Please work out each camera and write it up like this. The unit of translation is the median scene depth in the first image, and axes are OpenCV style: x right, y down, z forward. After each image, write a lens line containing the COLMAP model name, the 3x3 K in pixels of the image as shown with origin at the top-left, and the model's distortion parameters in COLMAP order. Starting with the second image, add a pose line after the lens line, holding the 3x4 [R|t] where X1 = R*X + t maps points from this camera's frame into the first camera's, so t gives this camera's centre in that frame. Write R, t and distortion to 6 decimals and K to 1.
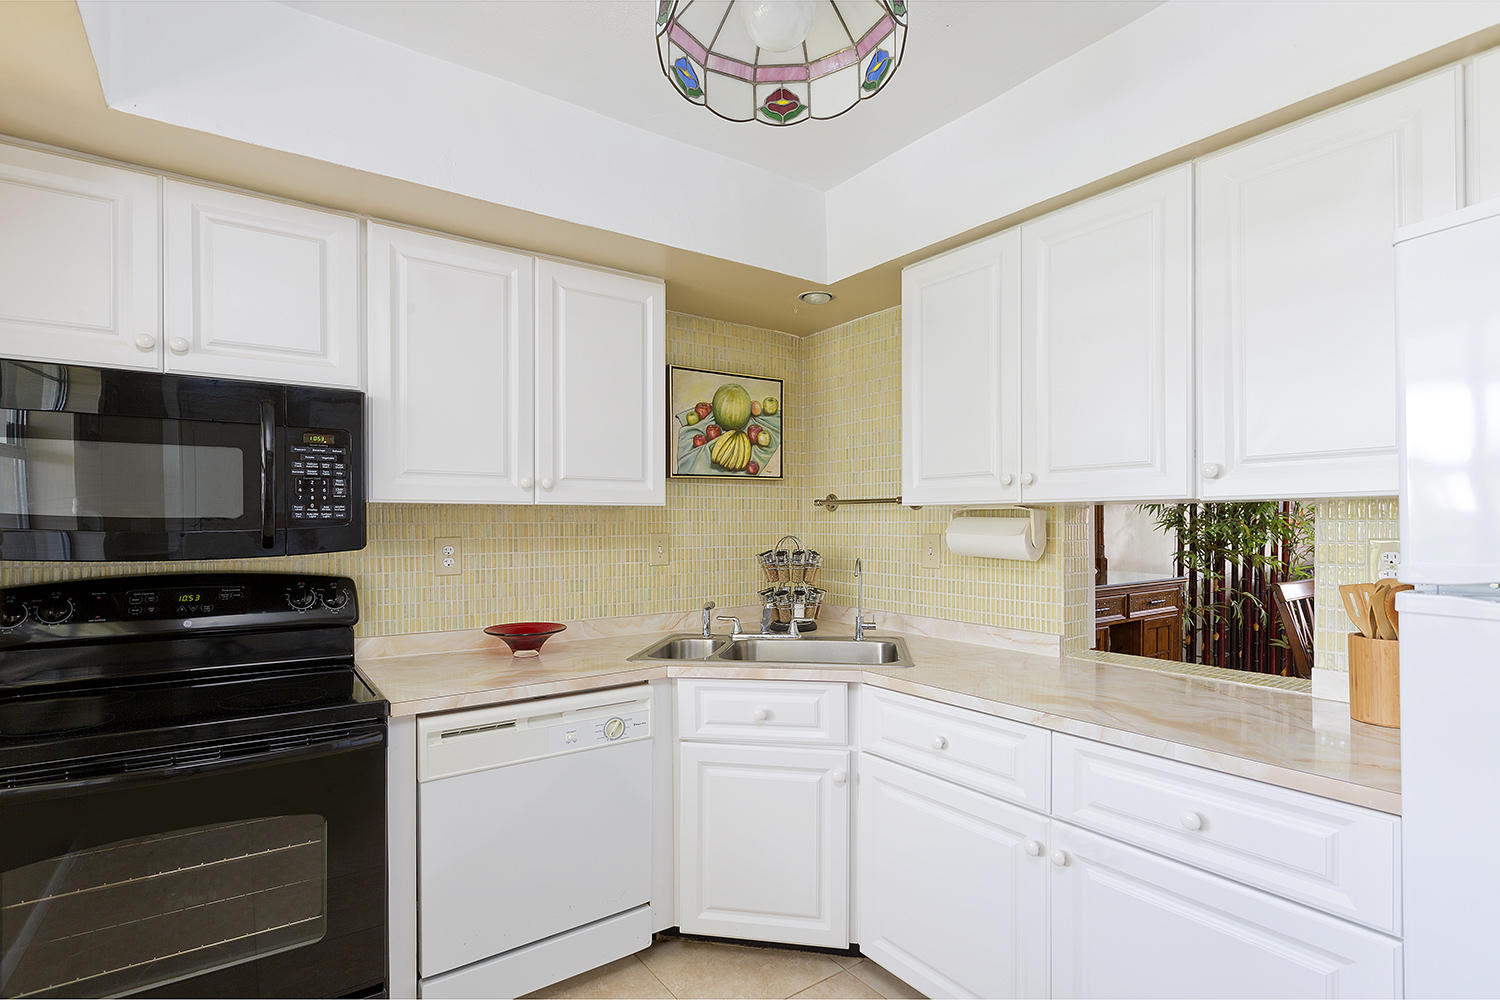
lens RADIAL K [[708.6, 0, 752.7], [0, 708.6, 543.0], [0, 0, 1]] dist [-0.000287, -0.000421]
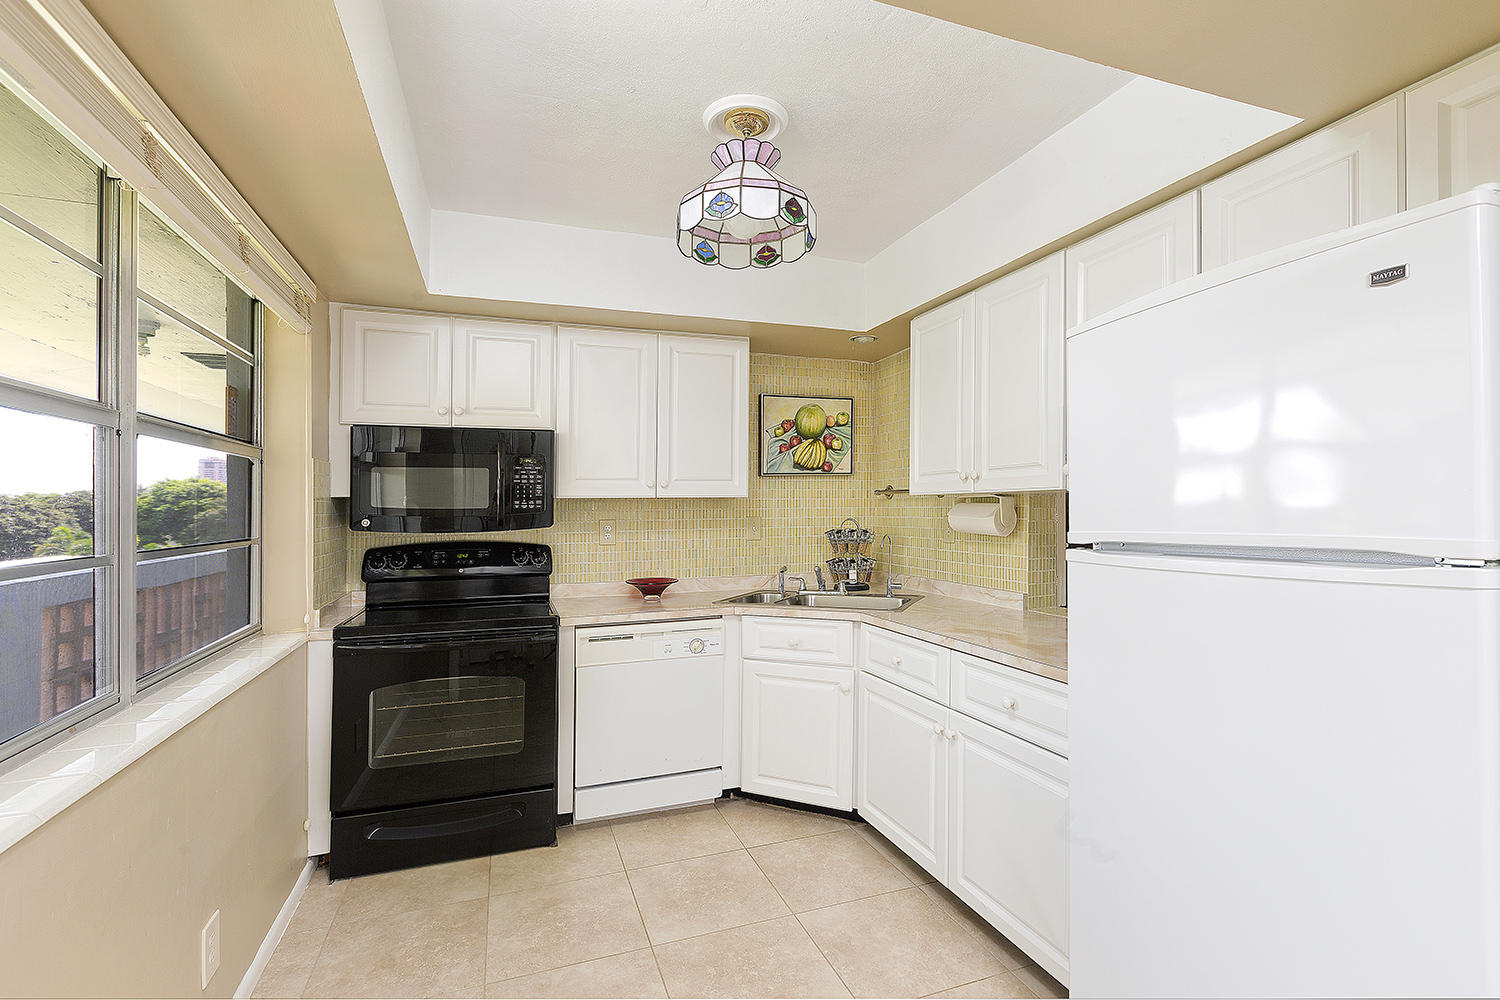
lens RADIAL K [[690.9, 0, 750.0], [0, 690.9, 500.0], [0, 0, 1]] dist [0.002420, 0.000280]
pose [[0.957665, -0.011197, -0.287667, 0.315822], [-0.000397, 0.999191, -0.040215, 0.009812], [0.287885, 0.038627, 0.956886, -0.360699]]
